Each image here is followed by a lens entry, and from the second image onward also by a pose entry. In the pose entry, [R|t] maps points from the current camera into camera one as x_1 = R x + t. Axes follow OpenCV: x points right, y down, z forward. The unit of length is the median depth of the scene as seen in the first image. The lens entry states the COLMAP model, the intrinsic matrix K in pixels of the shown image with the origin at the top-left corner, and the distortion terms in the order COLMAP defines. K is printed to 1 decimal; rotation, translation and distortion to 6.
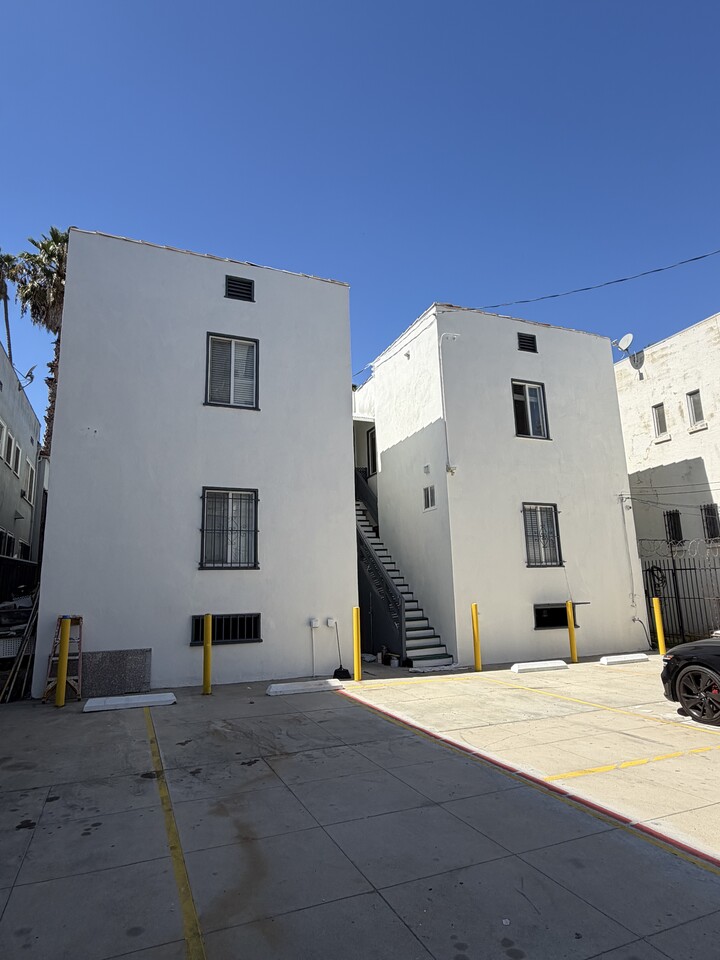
lens RADIAL K [[553.3, 0, 360.0], [0, 553.3, 480.0], [0, 0, 1]] dist [-0.000636, -0.000457]
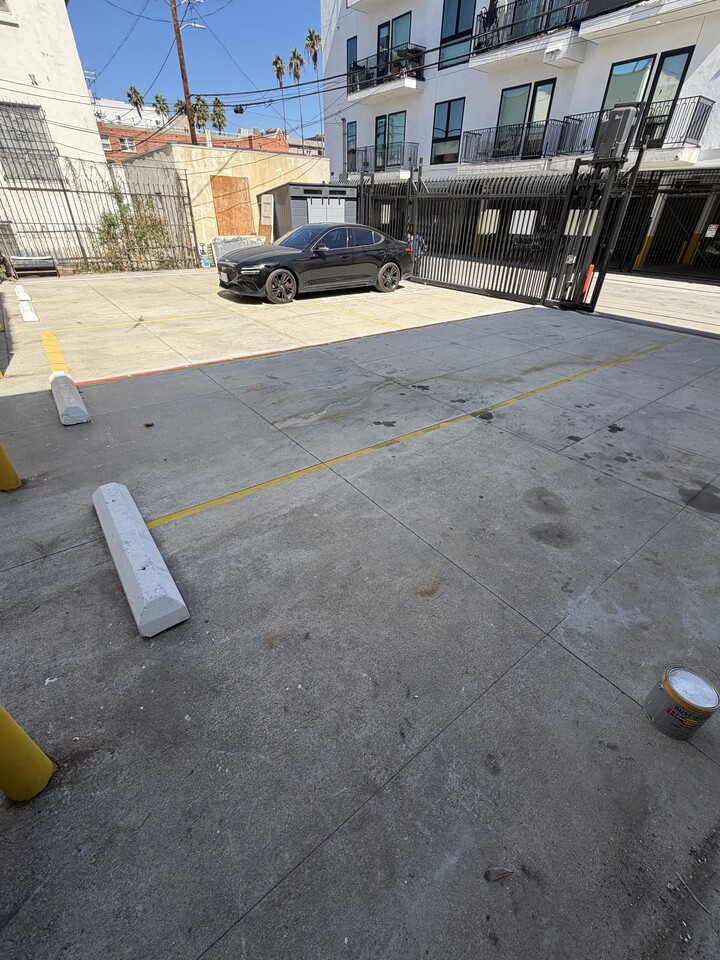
lens RADIAL K [[410.1, 0, 360.0], [0, 410.1, 480.0], [0, 0, 1]] dist [-0.000906, -0.000057]
pose [[-0.255440, -0.513252, 0.819343, -1.079815], [-0.203973, 0.856991, 0.473245, 0.334690], [-0.945064, -0.046238, -0.323600, 1.555366]]
